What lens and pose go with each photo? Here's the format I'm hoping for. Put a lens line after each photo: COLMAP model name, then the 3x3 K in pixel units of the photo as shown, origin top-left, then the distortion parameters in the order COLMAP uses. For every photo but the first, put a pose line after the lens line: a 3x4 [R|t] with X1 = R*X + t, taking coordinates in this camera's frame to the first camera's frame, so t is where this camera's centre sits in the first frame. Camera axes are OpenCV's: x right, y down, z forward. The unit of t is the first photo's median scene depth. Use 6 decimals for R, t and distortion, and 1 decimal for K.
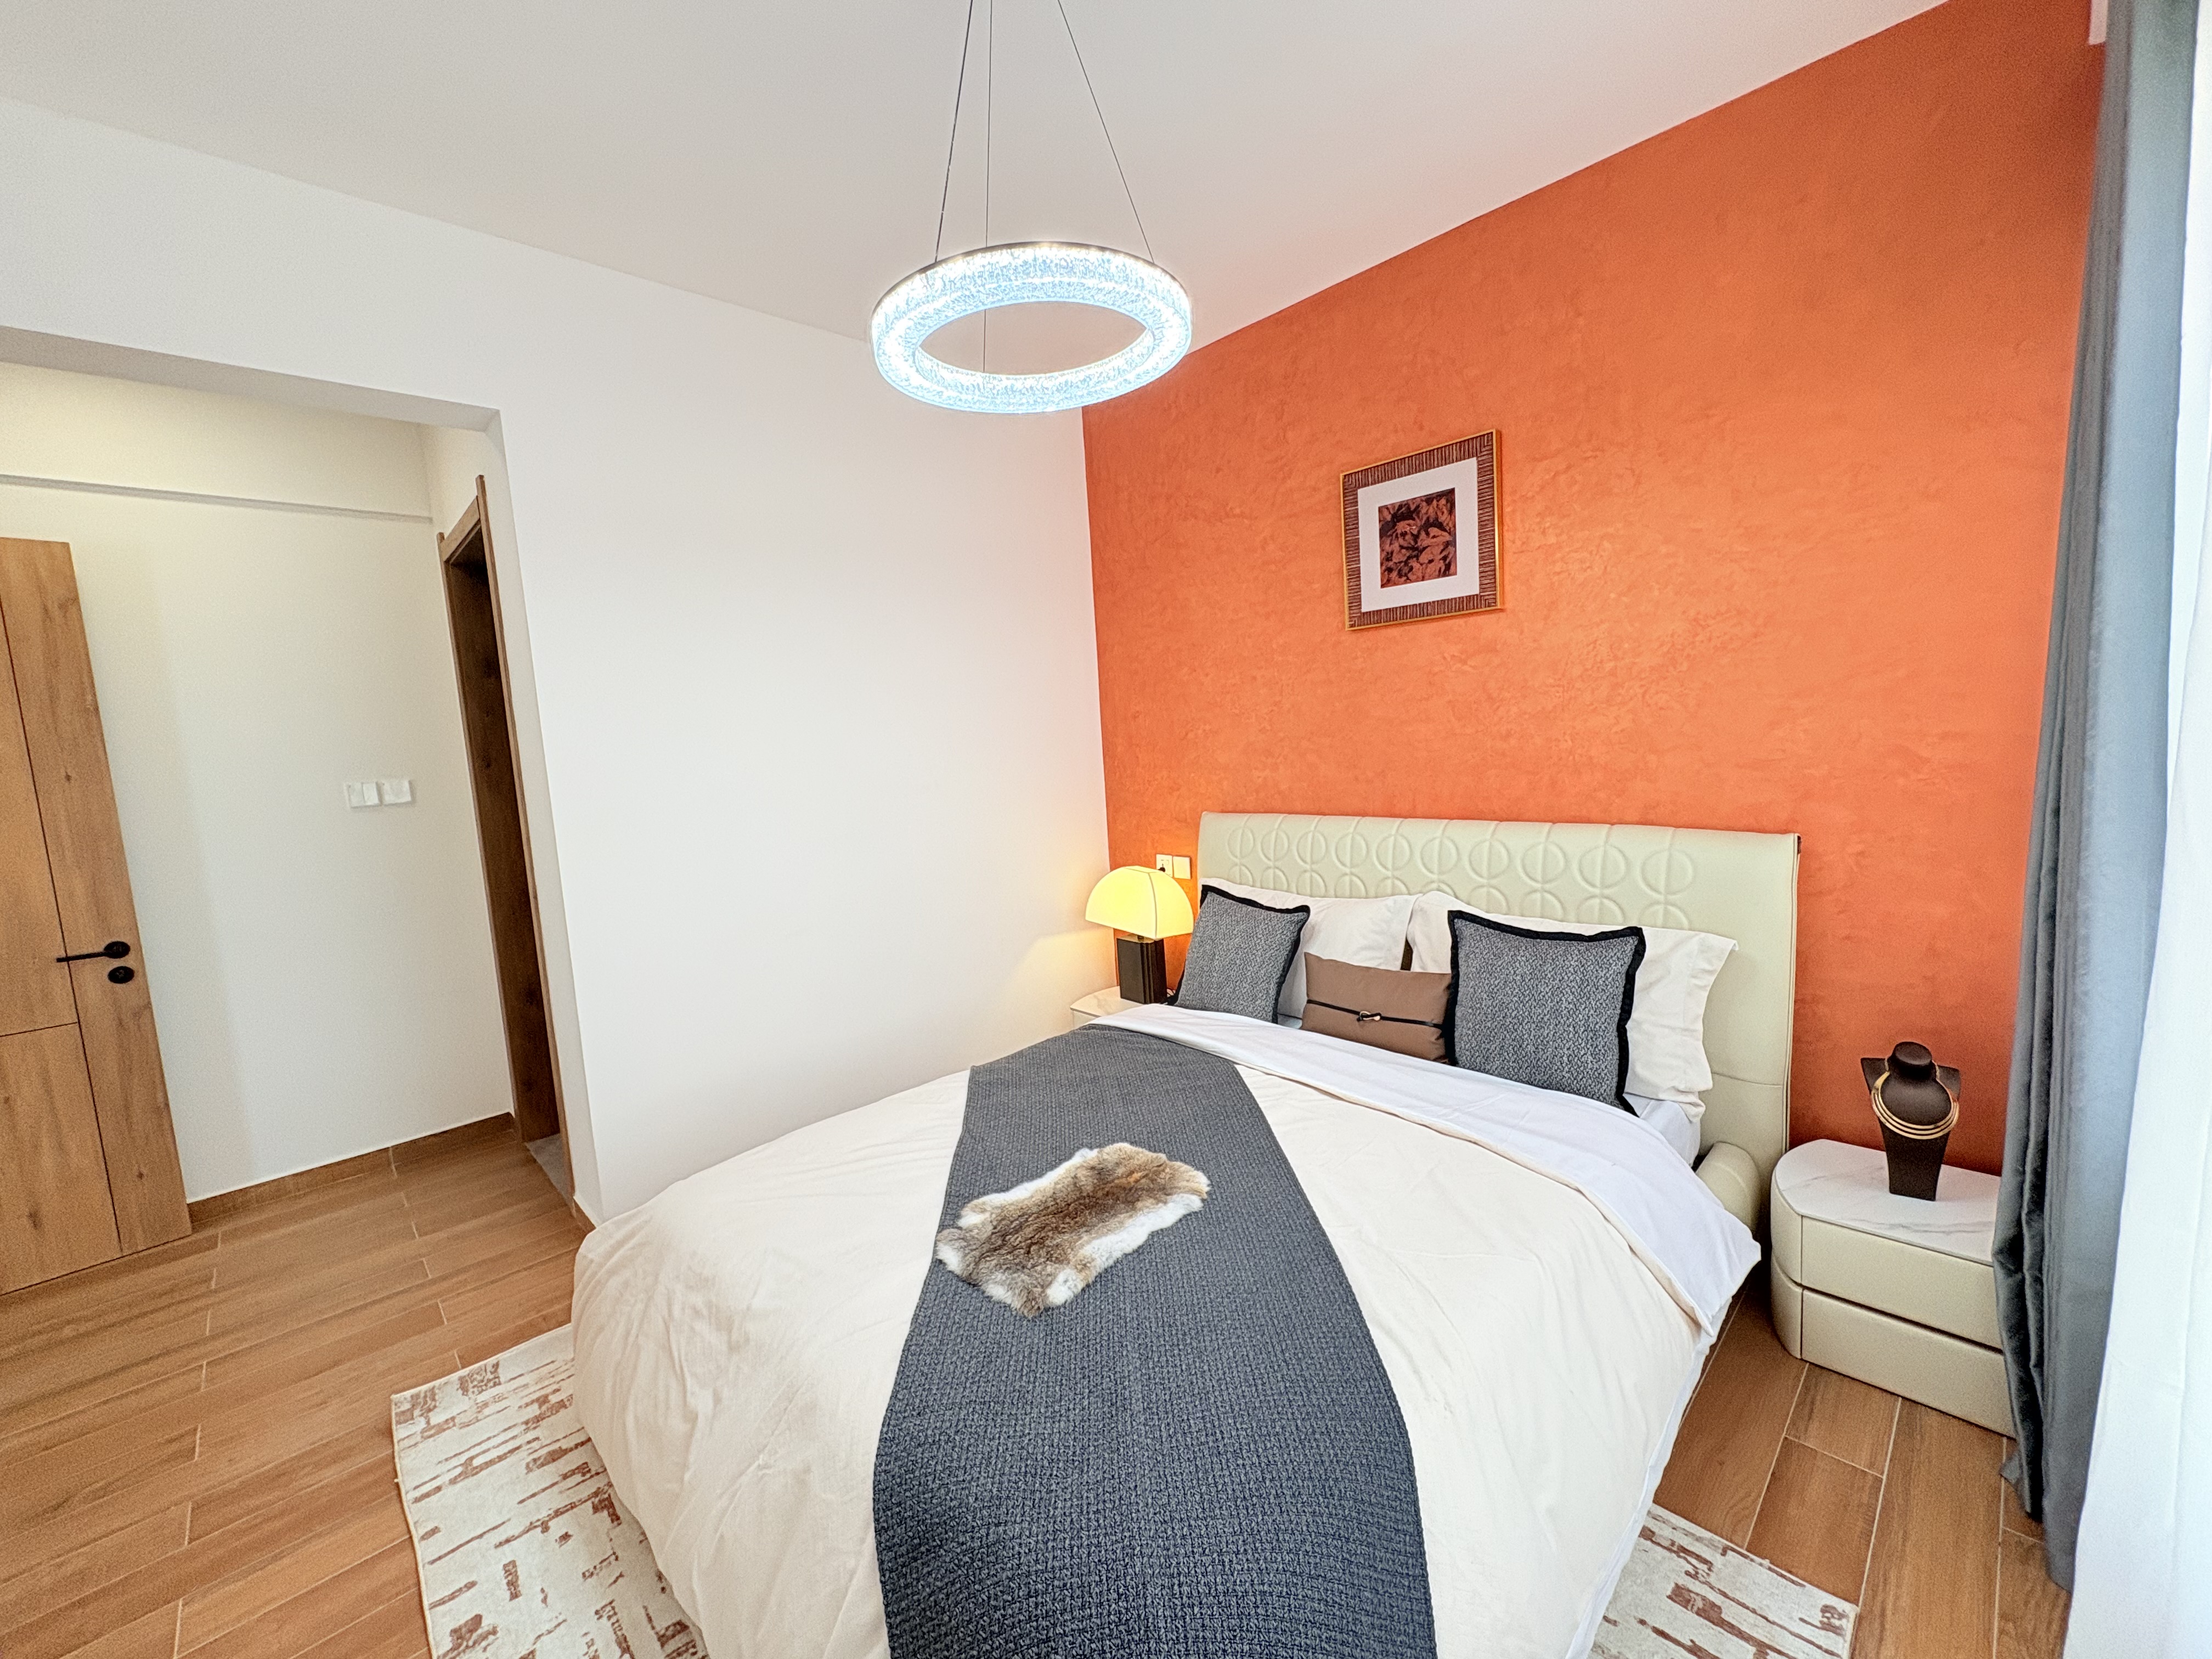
lens RADIAL K [[884.2, 0, 1106.3], [0, 884.2, 828.2], [0, 0, 1]] dist [-0.000305, 0.000184]
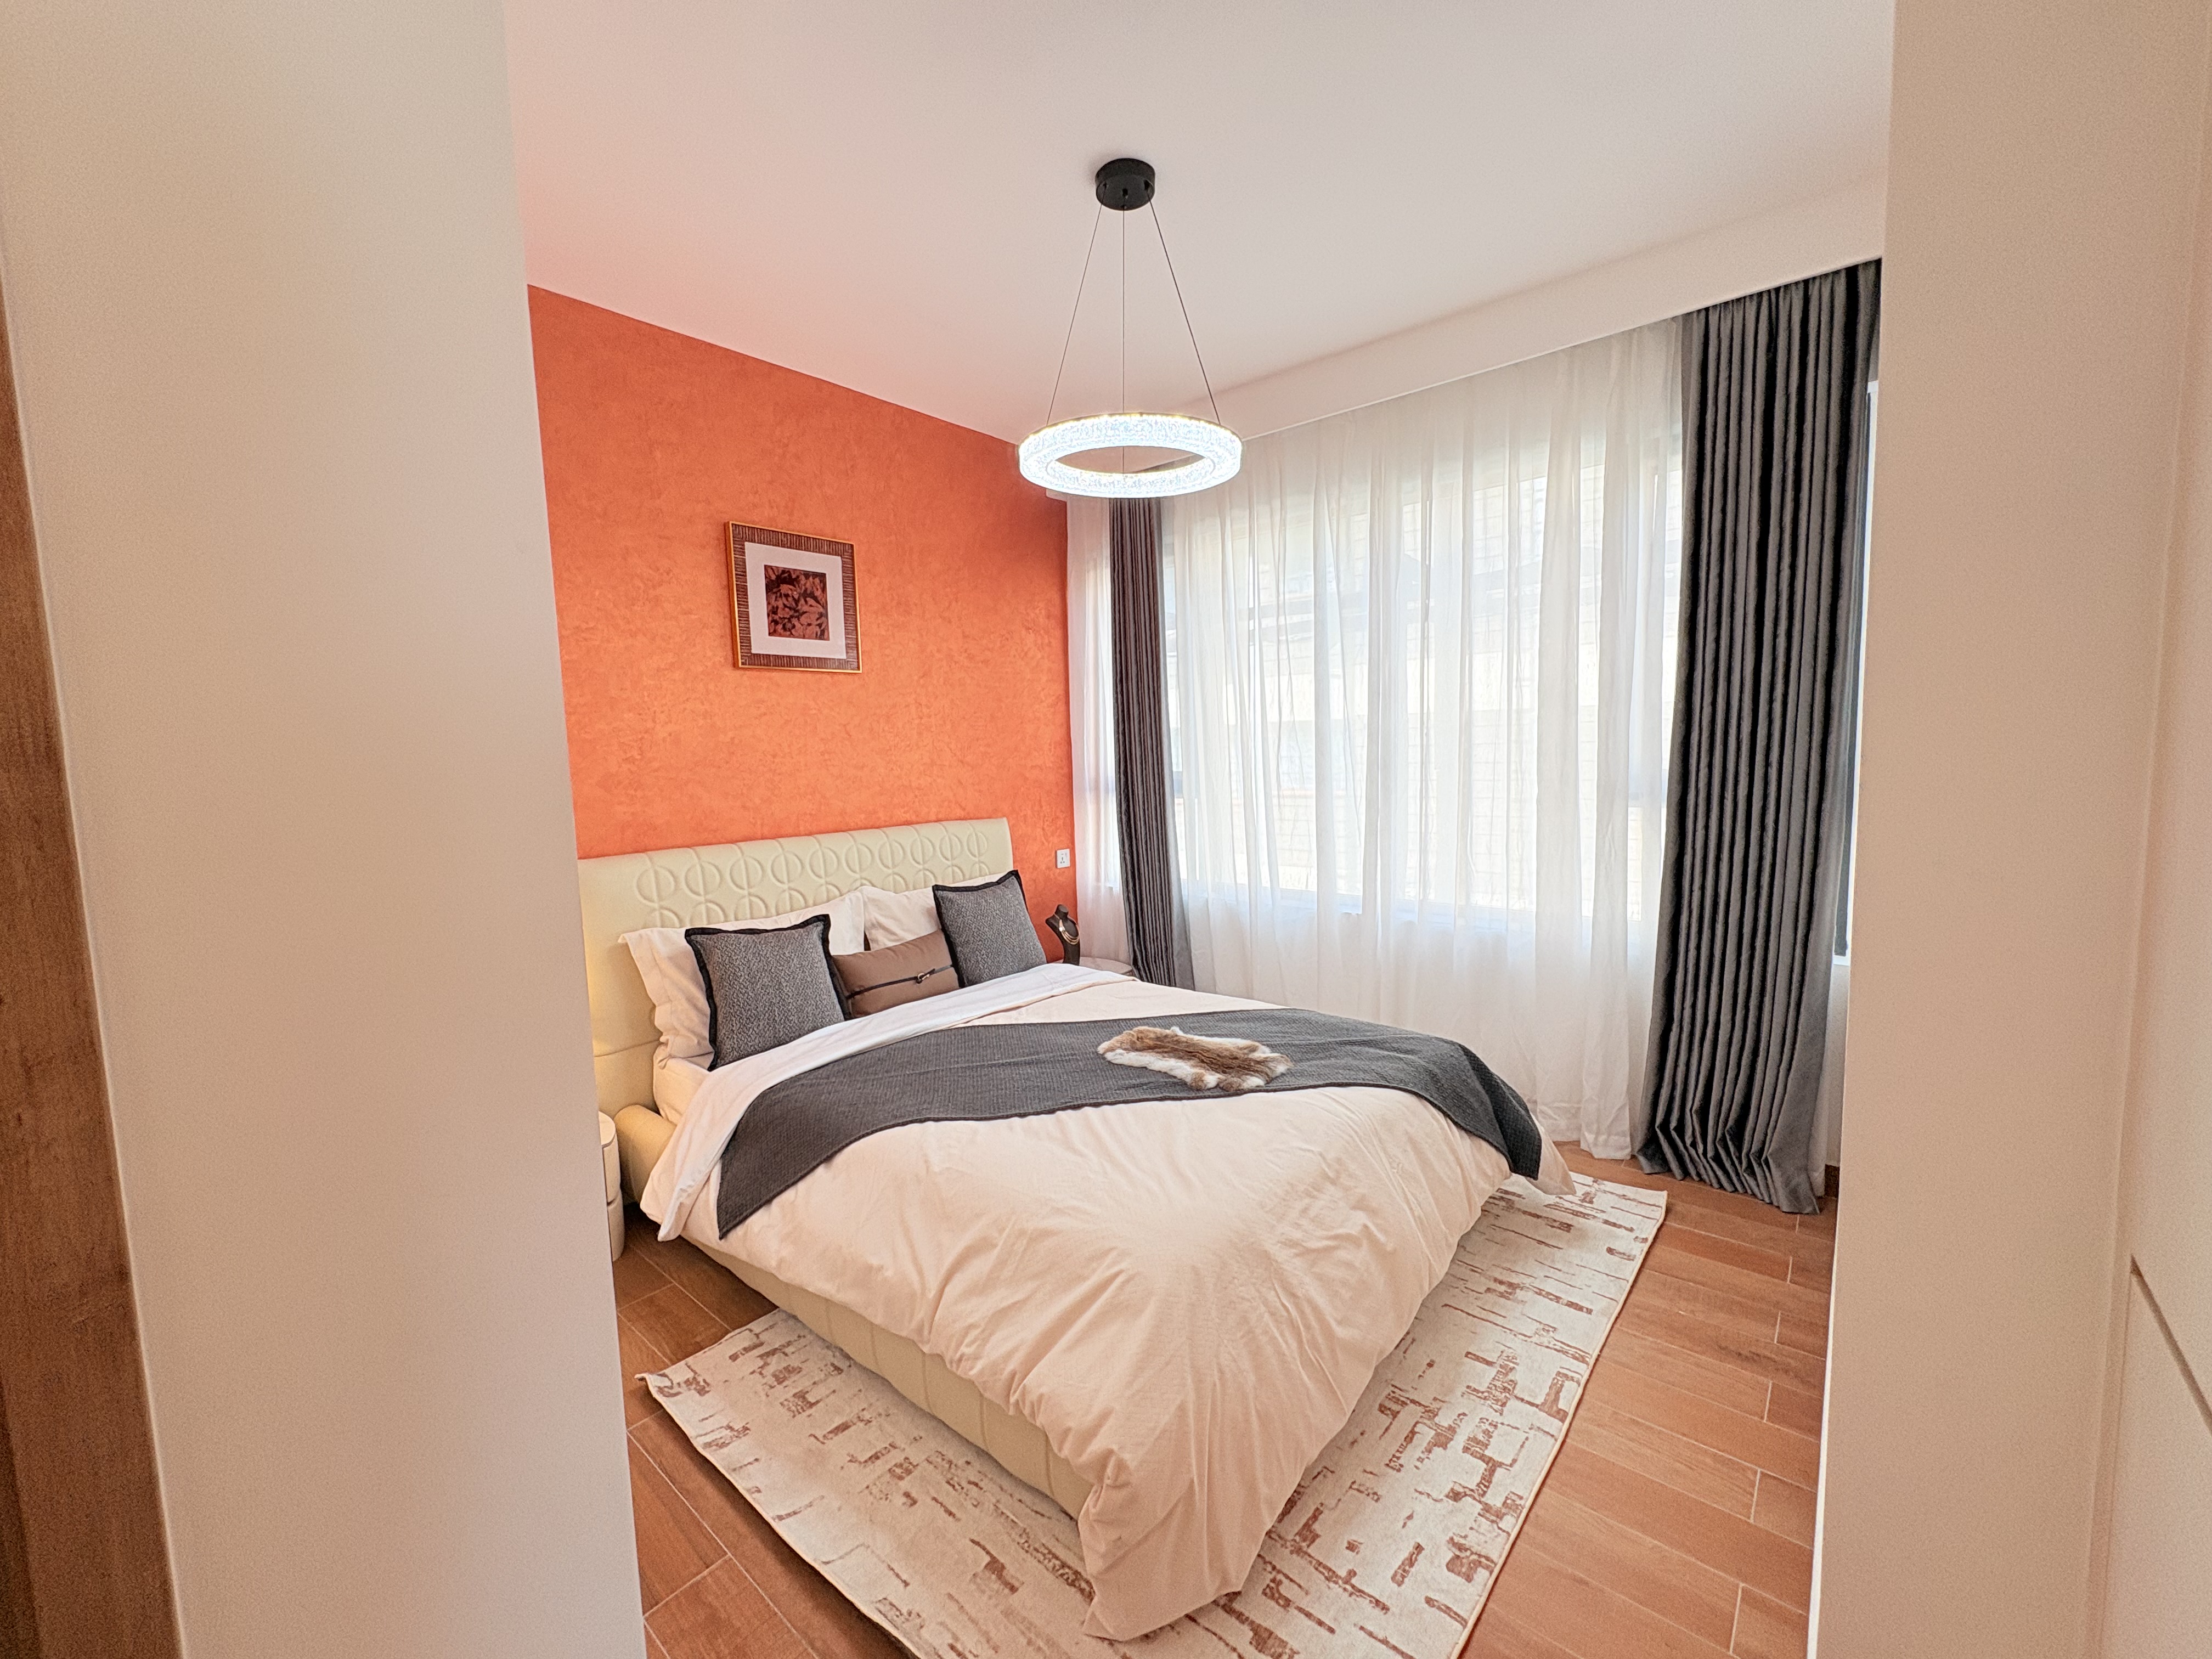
lens RADIAL K [[884.2, 0, 1106.3], [0, 884.2, 828.2], [0, 0, 1]] dist [-0.000305, 0.000184]
pose [[-0.092508, -0.028299, 0.995310, -0.893199], [0.141725, 0.989044, 0.041294, -0.013763], [-0.985574, 0.144880, -0.087484, 0.732946]]
